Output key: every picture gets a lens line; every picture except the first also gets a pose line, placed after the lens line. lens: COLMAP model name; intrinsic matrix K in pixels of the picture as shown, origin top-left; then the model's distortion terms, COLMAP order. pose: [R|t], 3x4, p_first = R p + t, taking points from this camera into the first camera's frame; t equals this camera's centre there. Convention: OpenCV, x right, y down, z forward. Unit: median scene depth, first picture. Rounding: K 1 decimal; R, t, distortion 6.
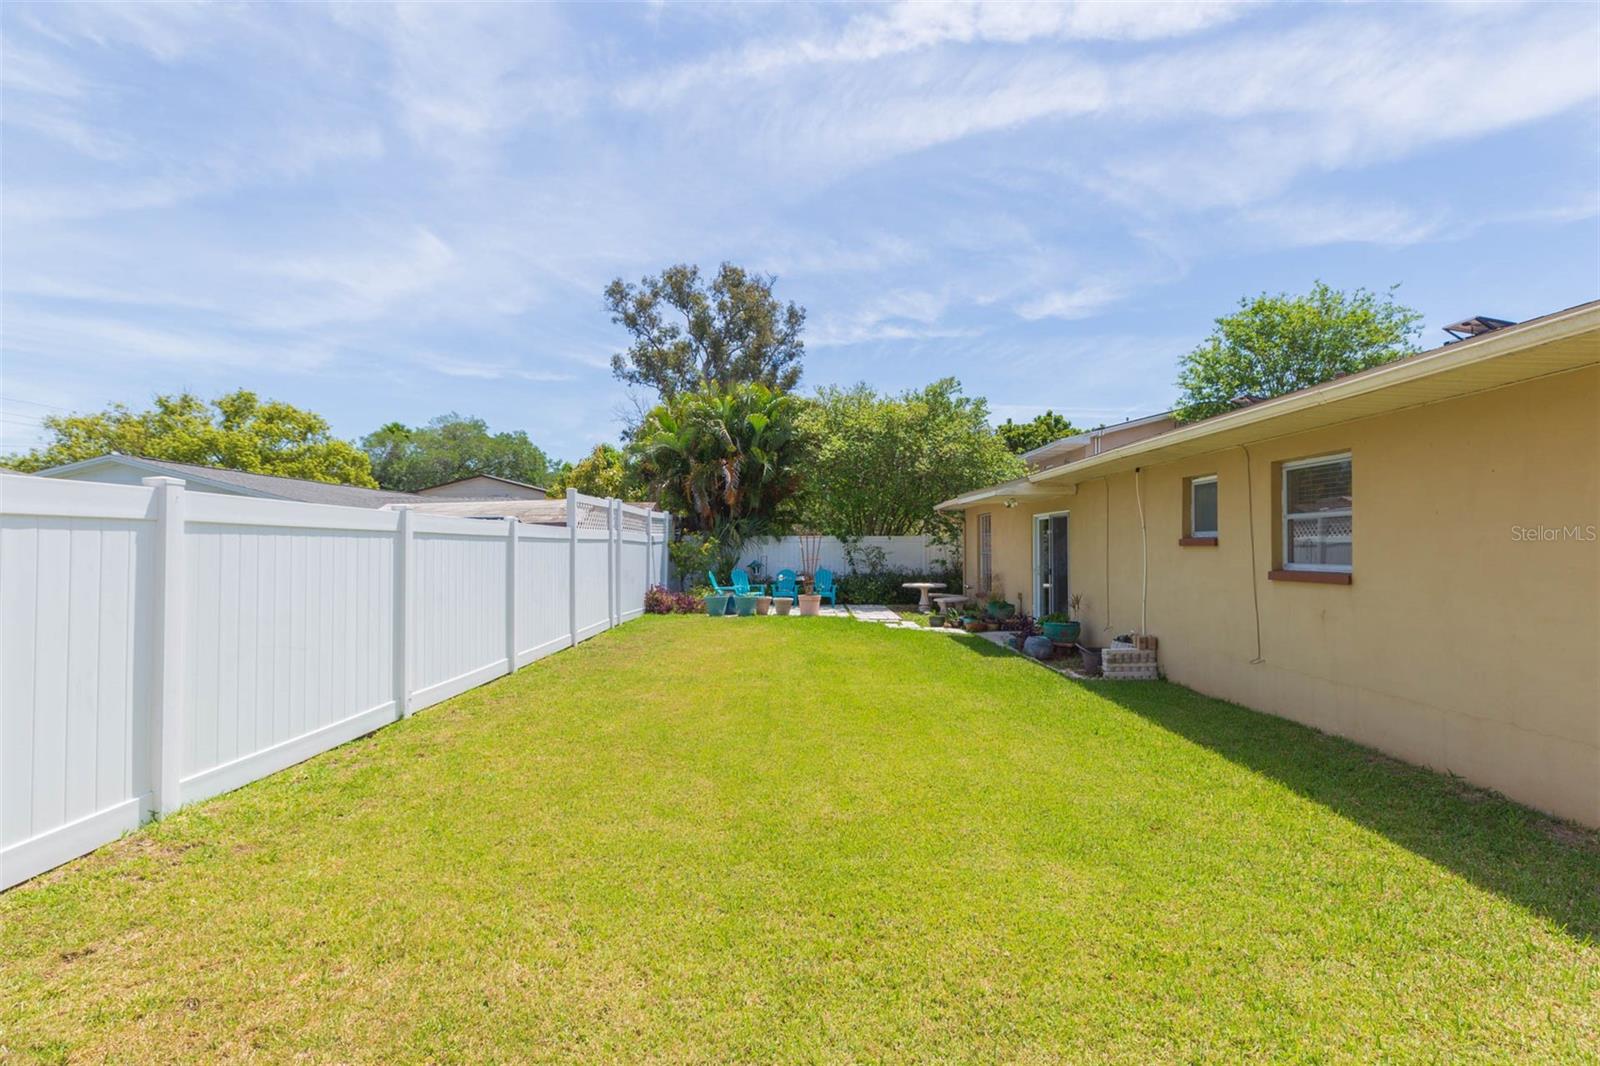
lens RADIAL K [[720.6, 0, 796.0], [0, 720.6, 530.5], [0, 0, 1]] dist [0.002323, 0.000422]
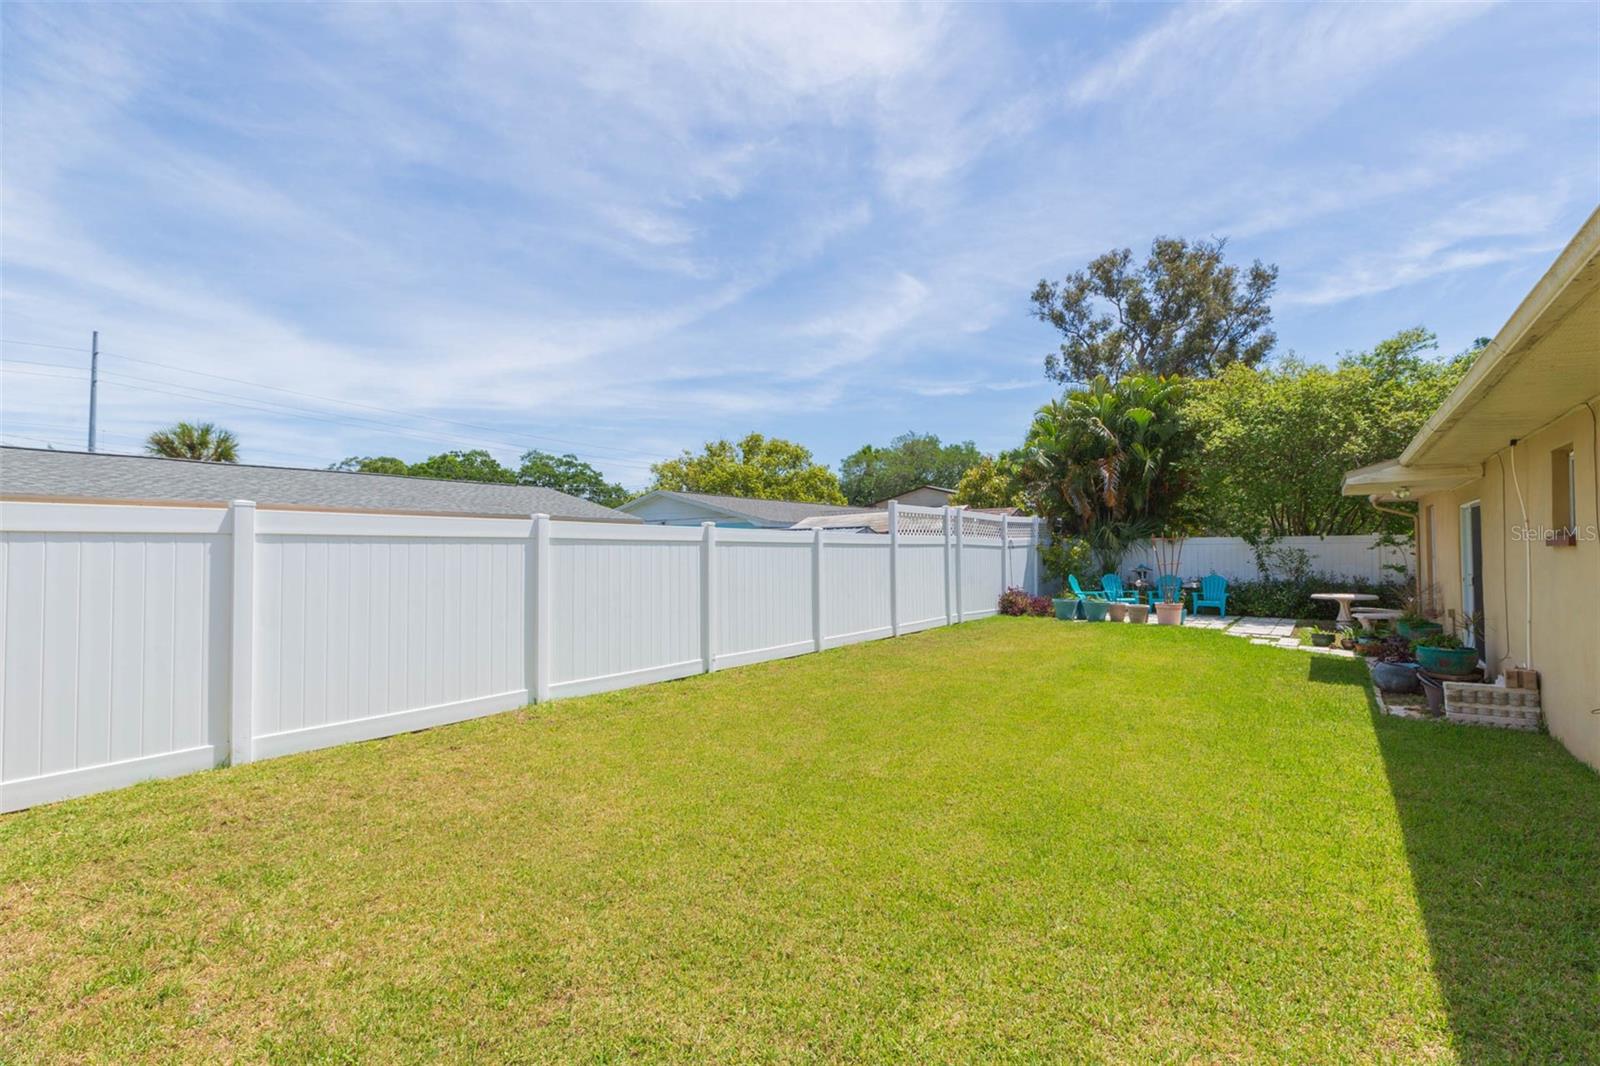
lens RADIAL K [[720.6, 0, 796.0], [0, 720.6, 530.5], [0, 0, 1]] dist [0.002323, 0.000422]
pose [[0.799144, -0.021962, -0.600739, 0.138684], [0.018722, 0.999757, -0.011643, 0.000092], [0.600849, -0.001942, 0.799360, -0.009440]]
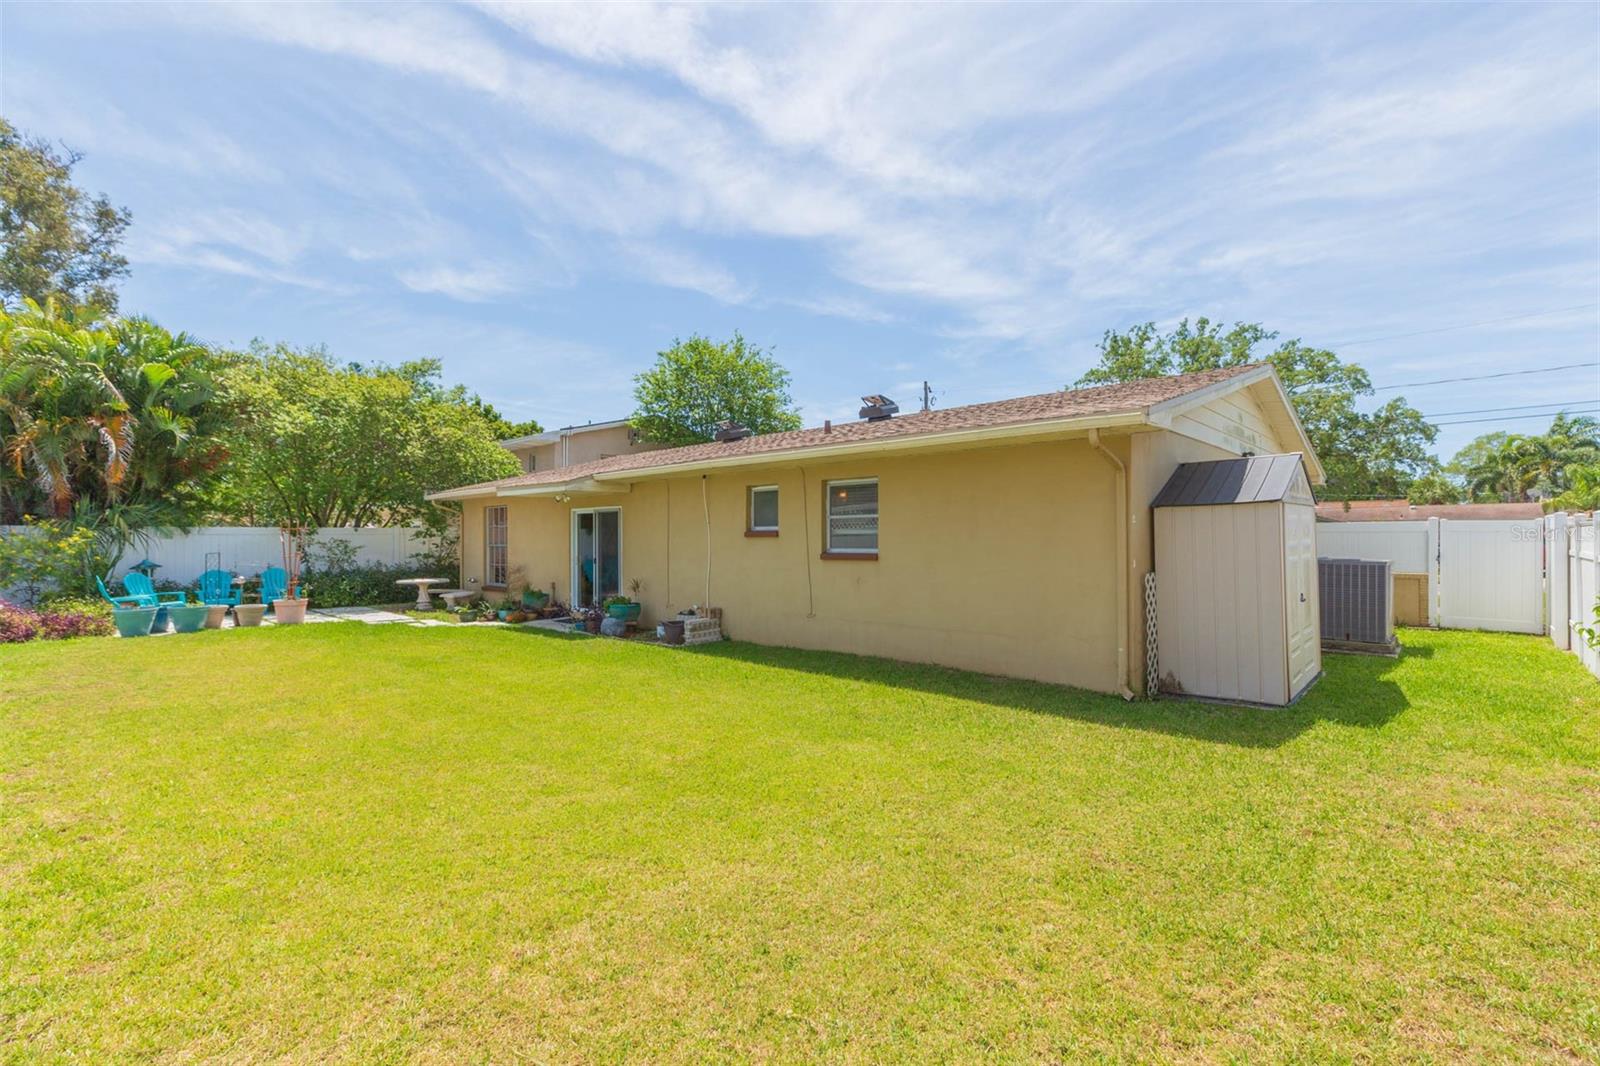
lens RADIAL K [[740.0, 0, 800.0], [0, 740.0, 533.0], [0, 0, 1]] dist [0.000936, -0.000609]
pose [[0.681493, -0.001401, 0.731823, -0.149156], [-0.009923, 0.999889, 0.011156, -0.000884], [-0.731758, -0.014865, 0.681403, -0.000707]]
